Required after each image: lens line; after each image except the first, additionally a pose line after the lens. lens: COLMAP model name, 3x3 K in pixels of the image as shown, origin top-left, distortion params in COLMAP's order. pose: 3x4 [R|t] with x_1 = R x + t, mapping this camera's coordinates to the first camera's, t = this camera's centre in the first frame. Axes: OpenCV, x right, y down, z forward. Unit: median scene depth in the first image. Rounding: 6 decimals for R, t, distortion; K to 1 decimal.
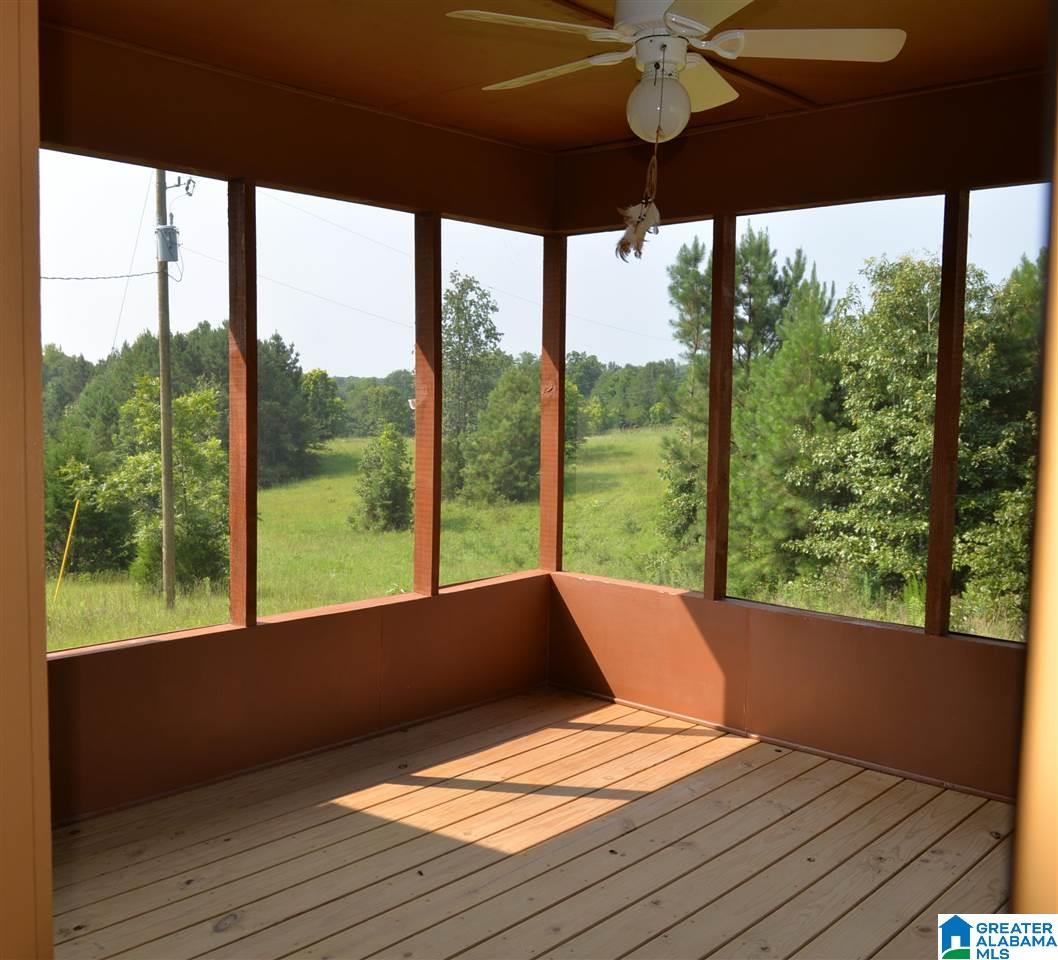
lens RADIAL K [[1100.6, 0, 529.0], [0, 1100.6, 480.0], [0, 0, 1]] dist [-0.005325, -0.003412]
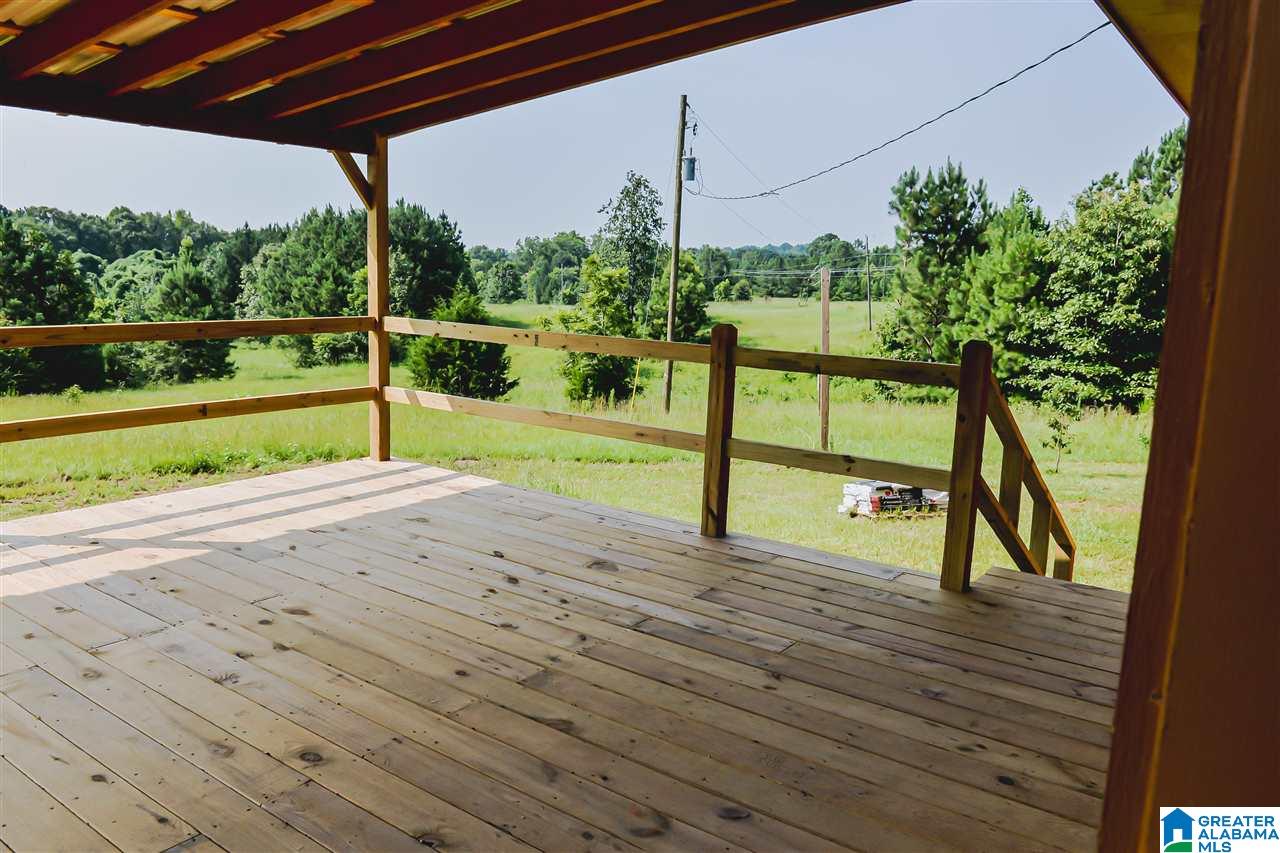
lens RADIAL K [[983.6, 0, 640.0], [0, 983.6, 426.5], [0, 0, 1]] dist [-0.006753, -0.008924]
pose [[0.990257, 0.013575, 0.138588, -0.239608], [-0.024412, 0.996748, 0.076801, 0.014843], [-0.137095, -0.079436, 0.987368, -0.146101]]
